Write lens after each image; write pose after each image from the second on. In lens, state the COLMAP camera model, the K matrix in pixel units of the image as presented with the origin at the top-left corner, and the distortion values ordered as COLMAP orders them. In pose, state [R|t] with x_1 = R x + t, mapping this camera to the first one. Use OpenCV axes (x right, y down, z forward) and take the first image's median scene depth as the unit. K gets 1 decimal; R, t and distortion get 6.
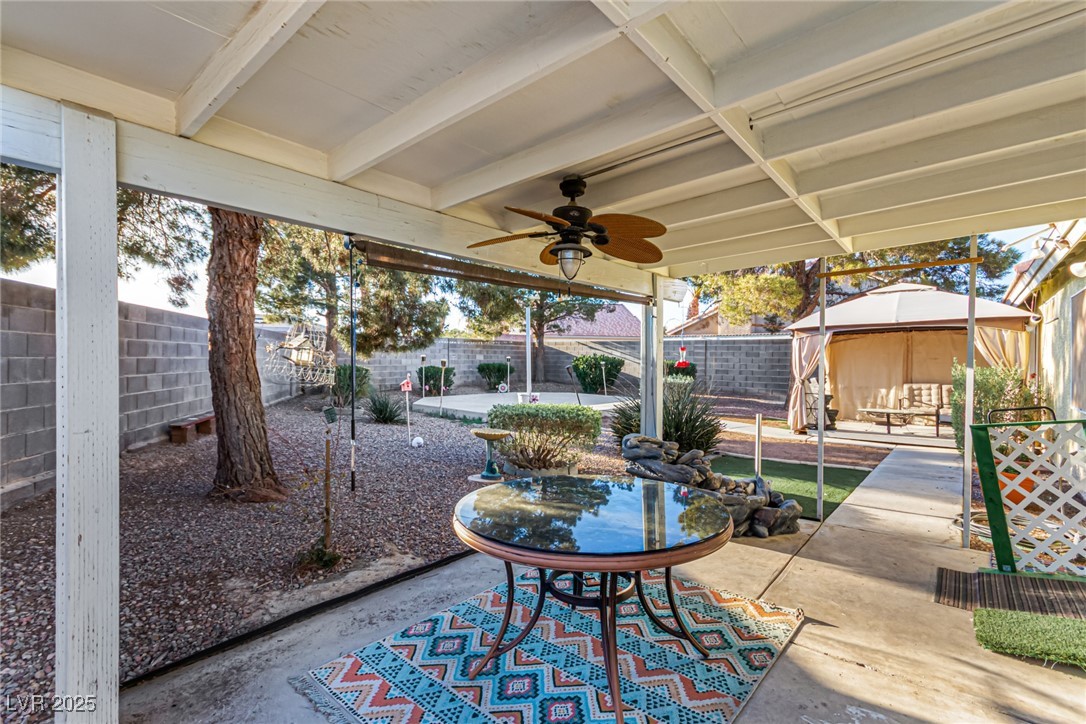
lens RADIAL K [[495.4, 0, 545.2], [0, 495.4, 356.7], [0, 0, 1]] dist [0.001165, -0.000179]
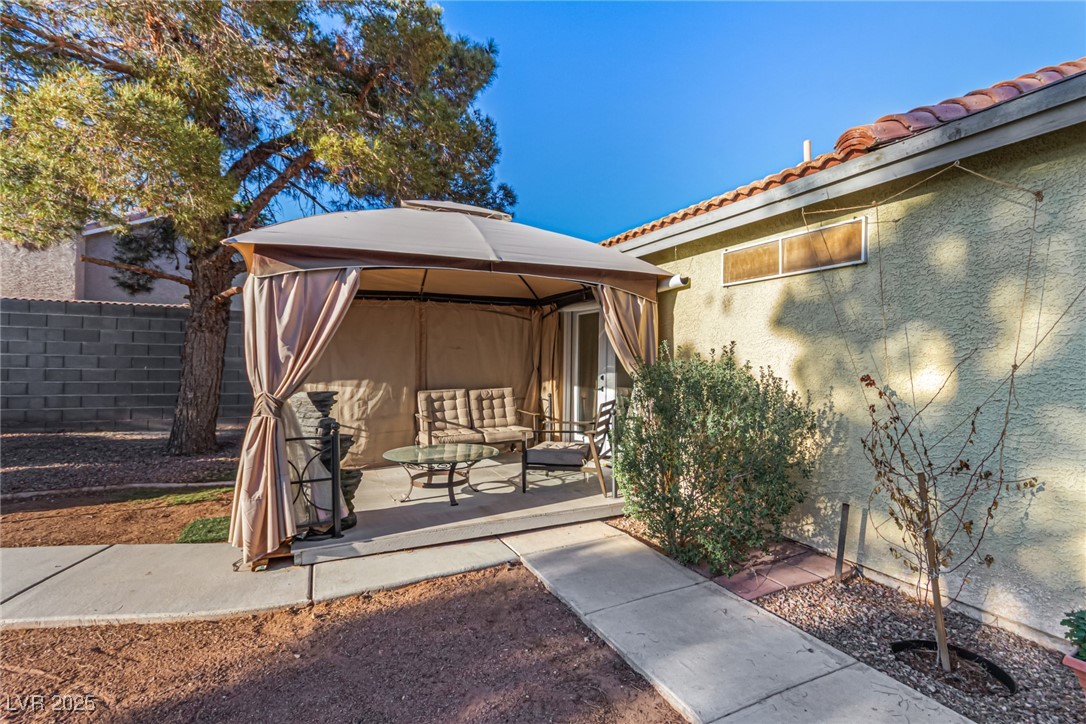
lens RADIAL K [[495.4, 0, 545.2], [0, 495.4, 356.7], [0, 0, 1]] dist [0.001165, -0.000179]
pose [[0.404070, 0.005039, 0.914714, 0.260453], [-0.015657, 0.999876, 0.001408, 0.011928], [-0.914594, -0.014890, 0.404099, 0.638757]]
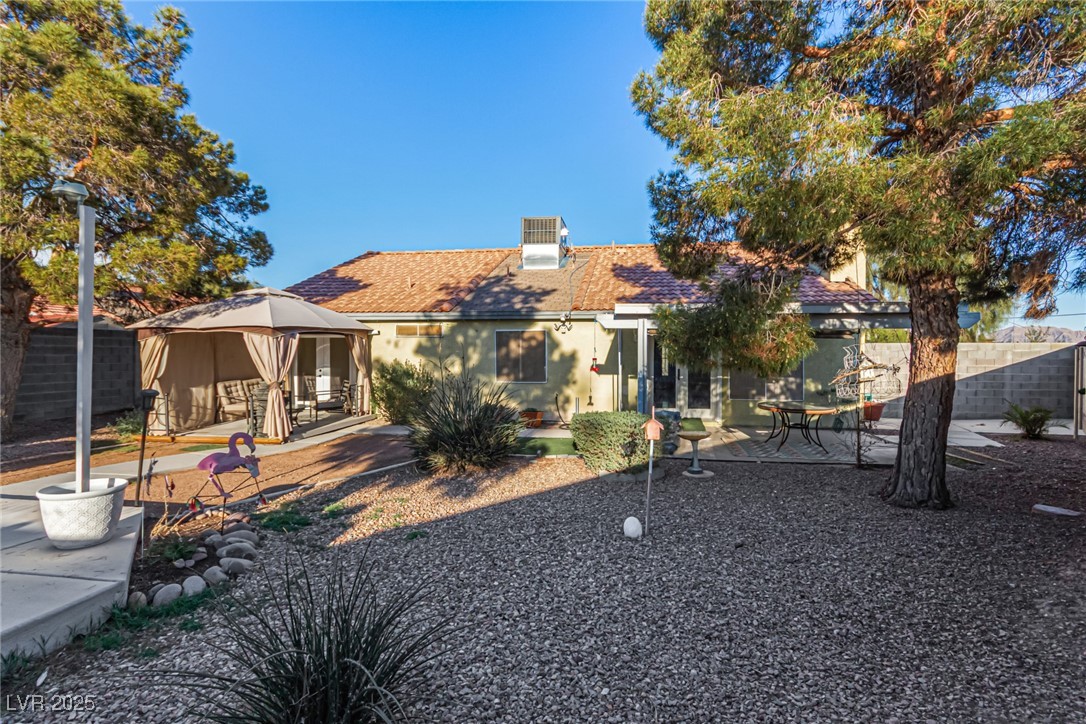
lens RADIAL K [[495.4, 0, 545.2], [0, 495.4, 356.7], [0, 0, 1]] dist [0.001165, -0.000179]
pose [[-0.522626, -0.021336, 0.852295, -0.459536], [-0.021969, 0.999692, 0.011555, -0.022096], [-0.852279, -0.012685, -0.522934, 0.968009]]
